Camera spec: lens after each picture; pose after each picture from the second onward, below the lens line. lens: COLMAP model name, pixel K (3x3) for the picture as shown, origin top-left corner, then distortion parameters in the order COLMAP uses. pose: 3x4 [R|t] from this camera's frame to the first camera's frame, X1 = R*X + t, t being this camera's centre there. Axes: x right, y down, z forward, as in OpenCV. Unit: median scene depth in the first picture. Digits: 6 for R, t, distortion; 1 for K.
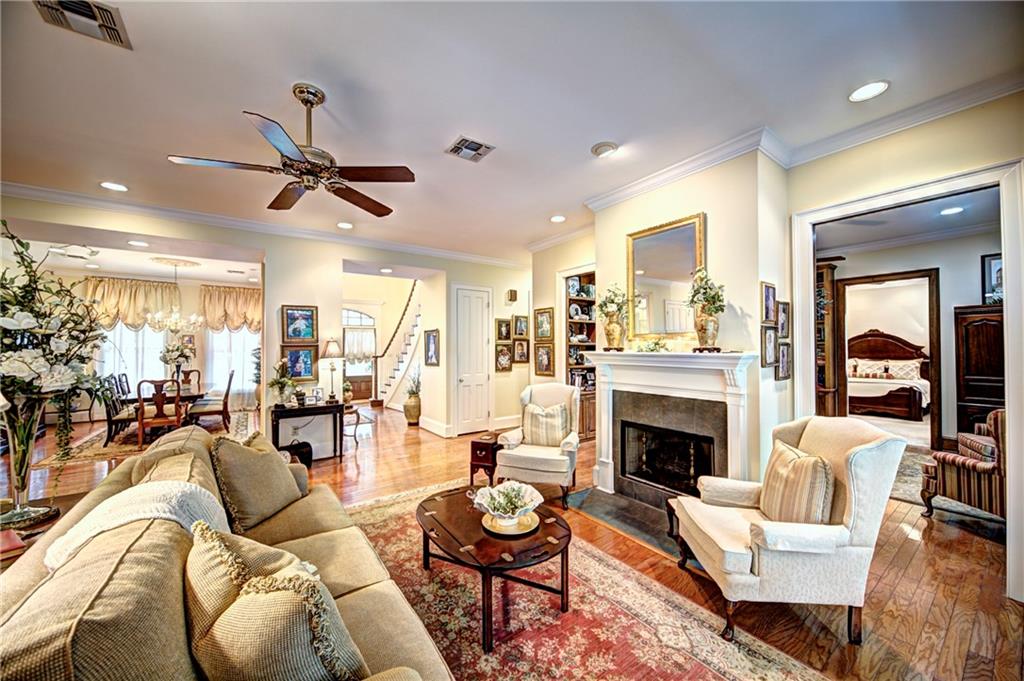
lens RADIAL K [[372.8, 0, 508.2], [0, 372.8, 342.0], [0, 0, 1]] dist [0.000458, -0.000808]
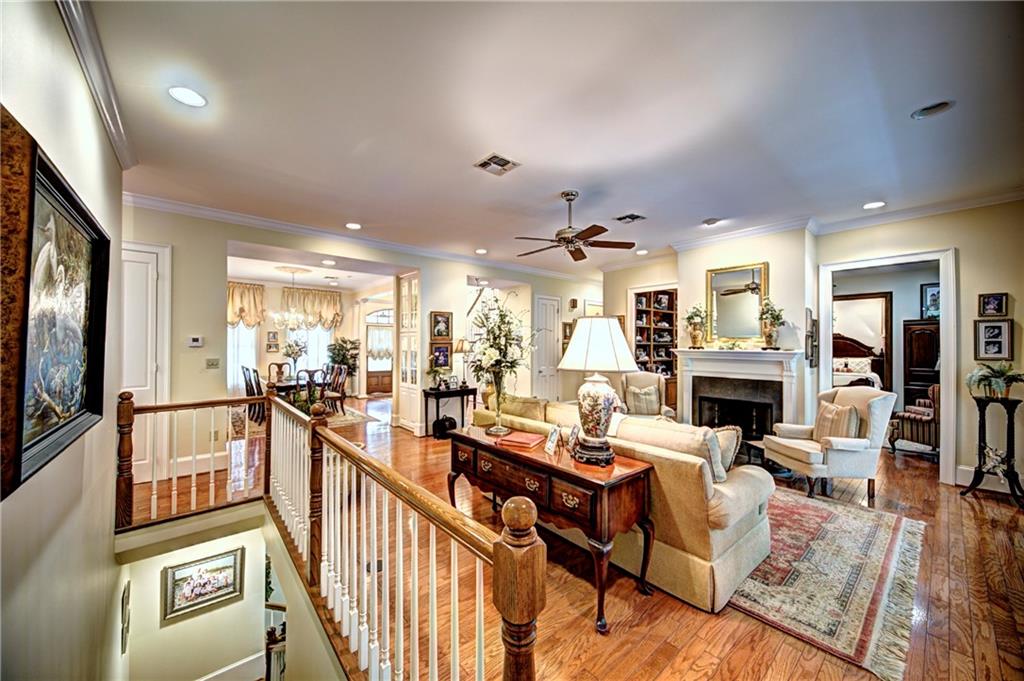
lens RADIAL K [[372.8, 0, 509.6], [0, 372.8, 341.4], [0, 0, 1]] dist [0.000458, -0.000808]
pose [[0.996324, 0.009273, 0.085156, -0.445454], [-0.009847, 0.999932, 0.006314, -0.006028], [-0.085092, -0.007130, 0.996348, -0.309218]]
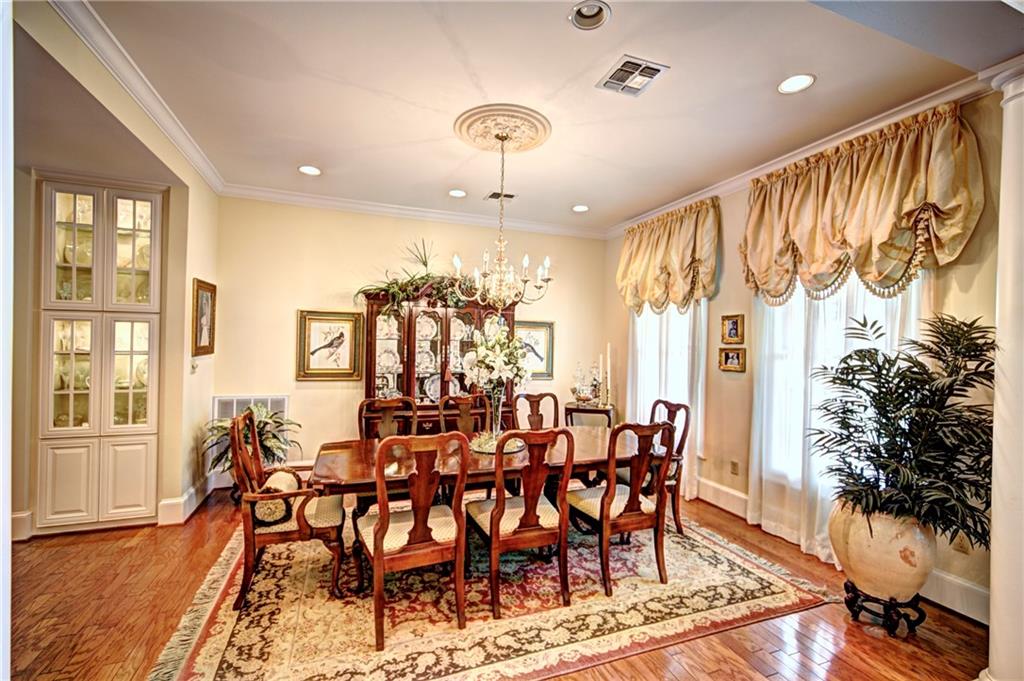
lens RADIAL K [[430.2, 0, 508.0], [0, 430.2, 343.0], [0, 0, 1]] dist [0.004081, -0.001146]
pose [[-0.250960, -0.006098, -0.967978, -0.624345], [-0.001807, 0.999981, -0.005831, 0.026090], [0.967996, 0.000286, -0.250966, 1.592744]]
